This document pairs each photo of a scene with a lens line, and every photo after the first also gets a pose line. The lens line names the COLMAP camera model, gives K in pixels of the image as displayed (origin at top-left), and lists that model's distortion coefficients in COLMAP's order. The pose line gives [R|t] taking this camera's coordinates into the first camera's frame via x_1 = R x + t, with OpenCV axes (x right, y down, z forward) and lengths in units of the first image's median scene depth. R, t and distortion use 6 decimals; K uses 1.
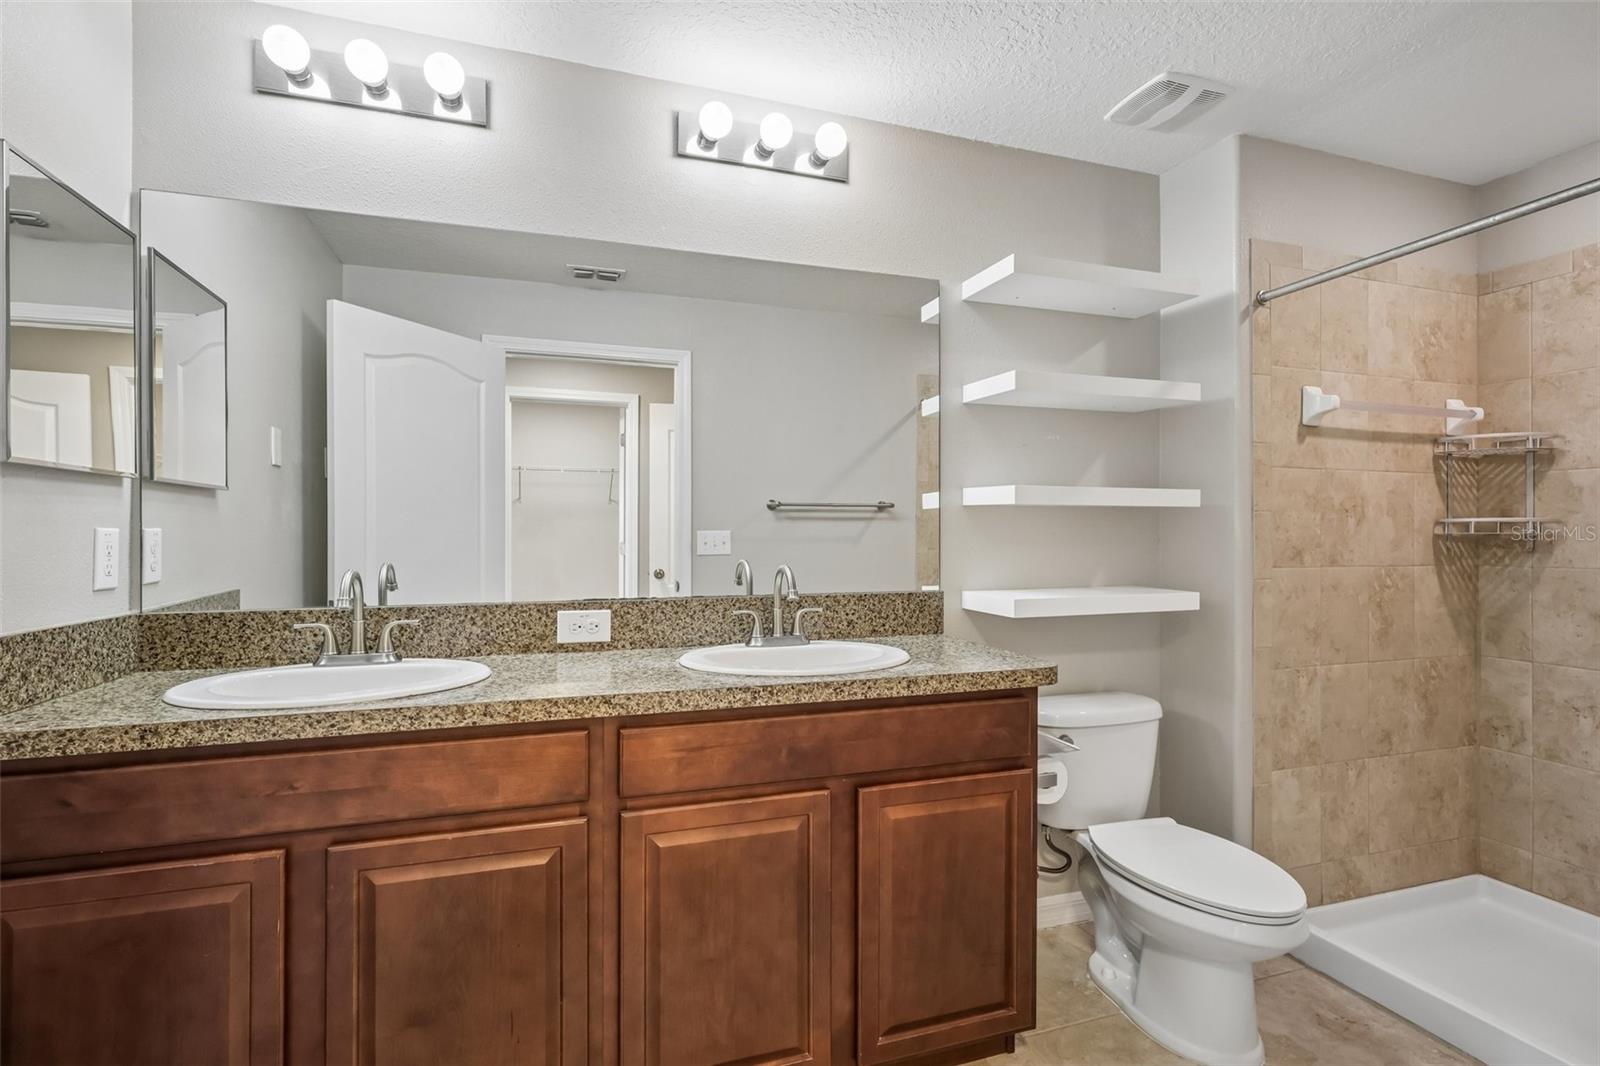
lens RADIAL K [[735.2, 0, 800.0], [0, 735.2, 533.0], [0, 0, 1]] dist [-0.001021, 0.000194]
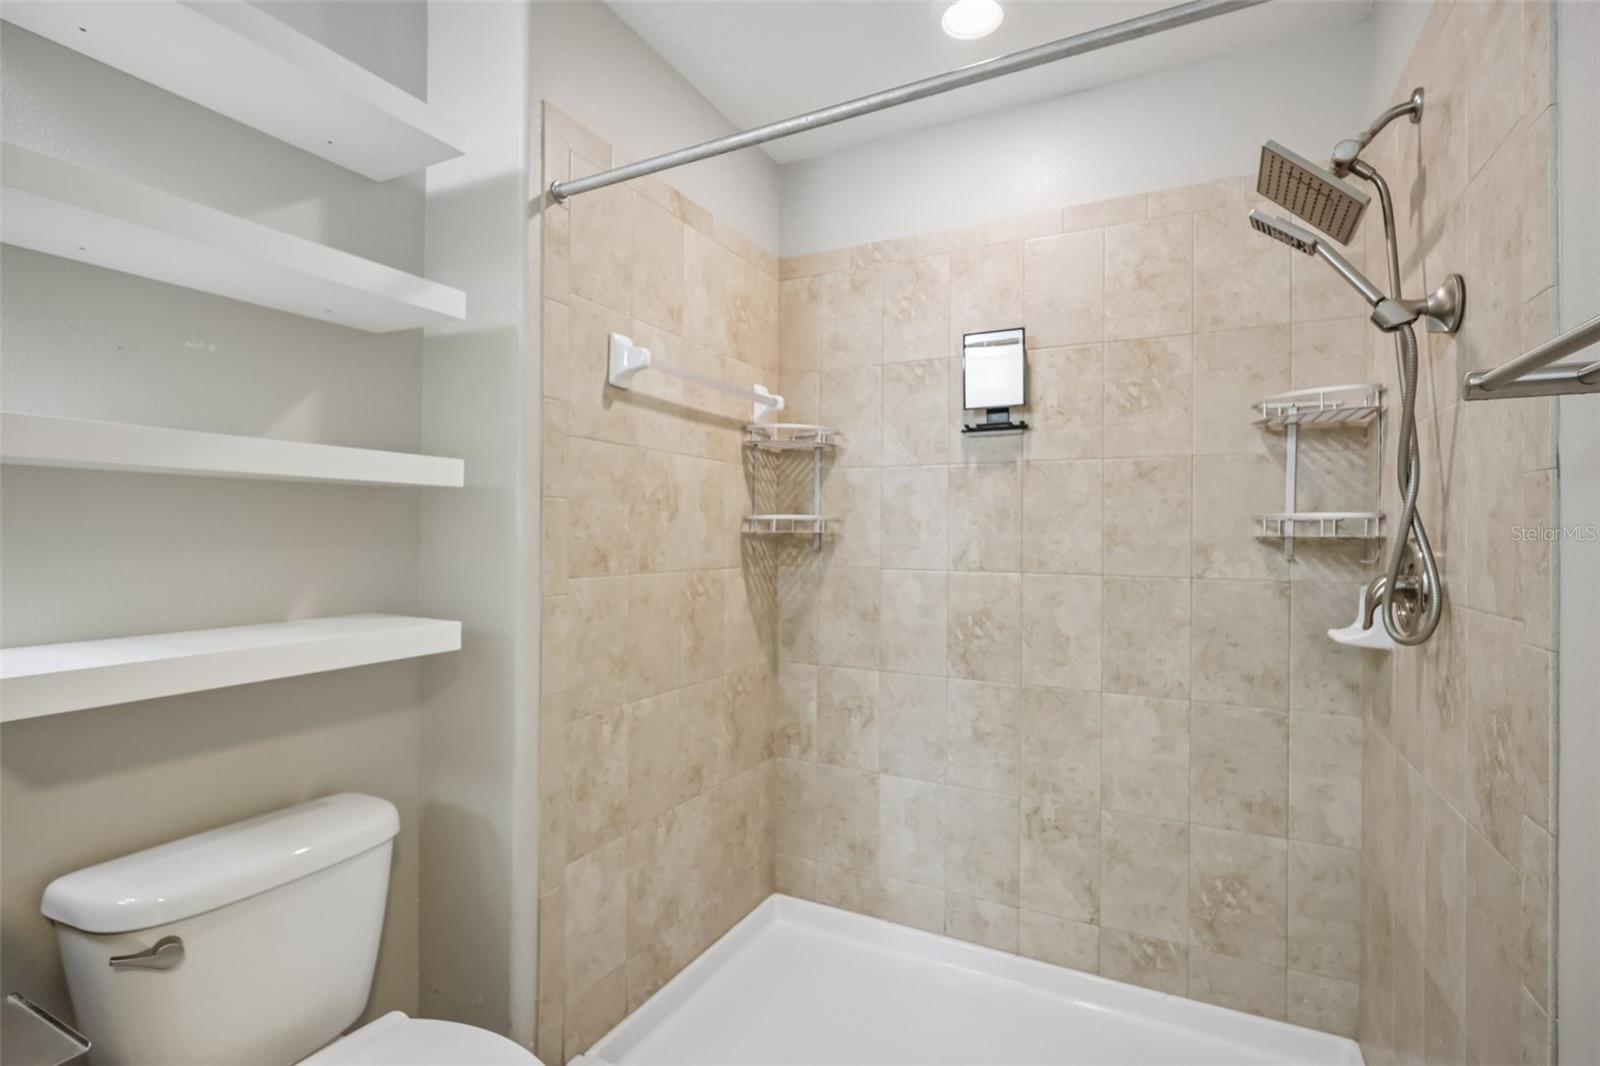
lens RADIAL K [[747.2, 0, 776.7], [0, 747.2, 534.3], [0, 0, 1]] dist [-0.002268, 0.000339]
pose [[0.724700, 0.004848, 0.689047, 0.275901], [-0.009687, 0.999948, 0.003153, 0.000631], [-0.688996, -0.008960, 0.724710, 0.321990]]
